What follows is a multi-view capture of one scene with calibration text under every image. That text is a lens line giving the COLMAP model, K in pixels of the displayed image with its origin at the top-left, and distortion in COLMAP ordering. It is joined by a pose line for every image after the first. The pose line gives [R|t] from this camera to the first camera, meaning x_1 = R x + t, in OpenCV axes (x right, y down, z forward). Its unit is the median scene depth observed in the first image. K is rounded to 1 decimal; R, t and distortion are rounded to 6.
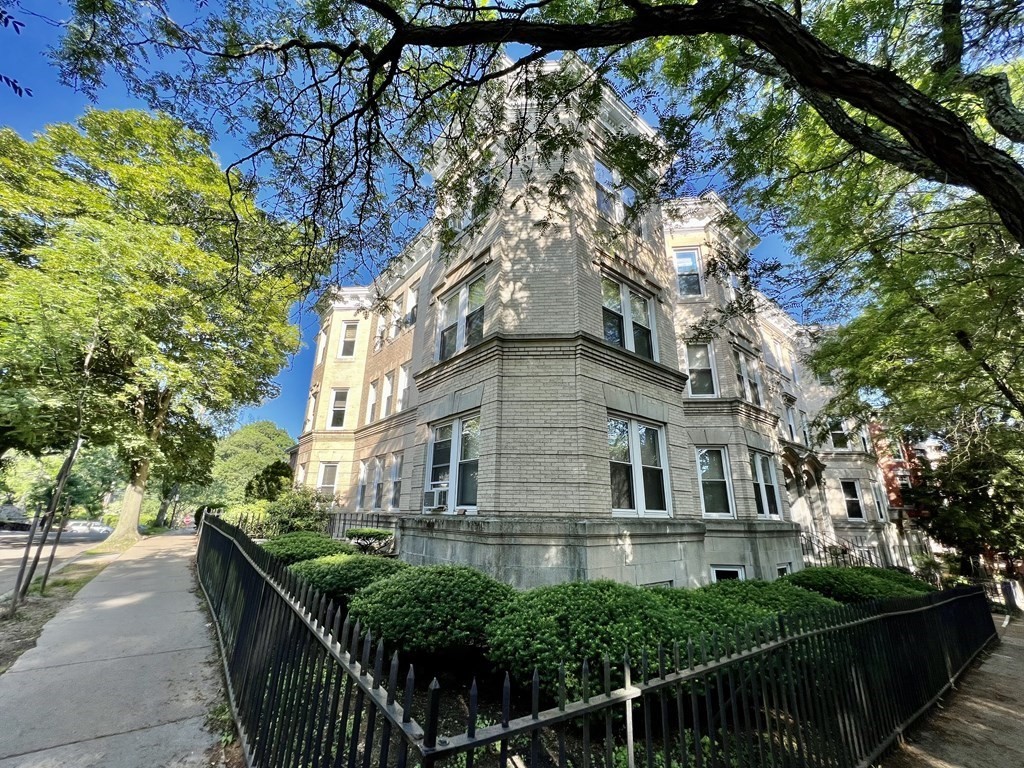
lens RADIAL K [[408.9, 0, 512.0], [0, 408.9, 384.0], [0, 0, 1]] dist [-0.001248, -0.000079]
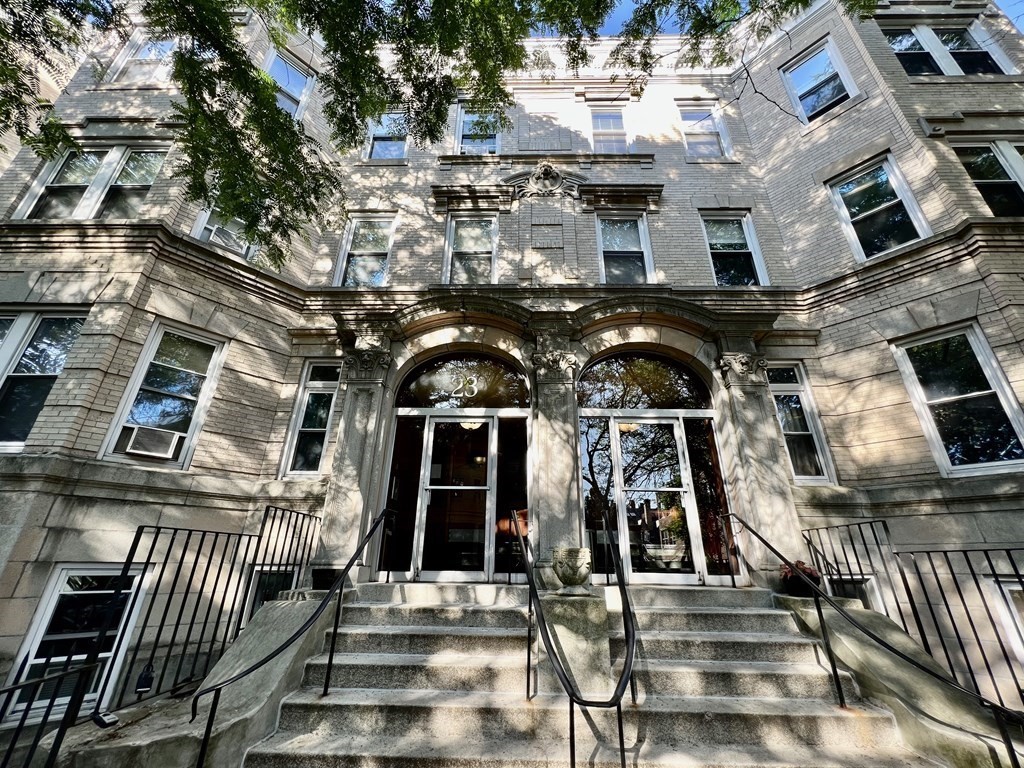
lens RADIAL K [[411.7, 0, 512.0], [0, 411.7, 384.0], [0, 0, 1]] dist [0.019240, -0.000004]
pose [[0.753815, -0.264803, -0.601367, 1.191201], [0.198088, 0.964205, -0.176269, 0.403658], [0.626518, 0.013751, 0.779286, 0.905383]]
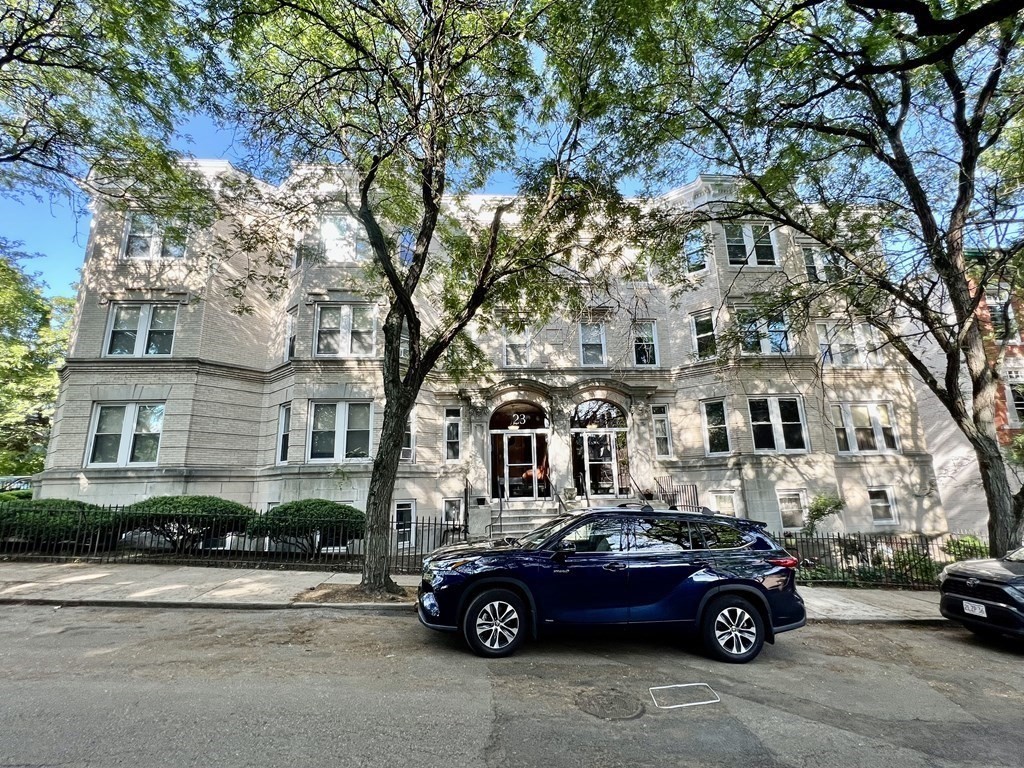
lens RADIAL K [[462.5, 0, 512.0], [0, 462.5, 384.0], [0, 0, 1]] dist [0.003210, 0.000845]
pose [[0.818582, -0.145789, -0.555580, 1.531627], [0.210489, 0.976104, 0.053992, 0.141321], [0.534433, -0.161140, 0.829708, 0.228704]]
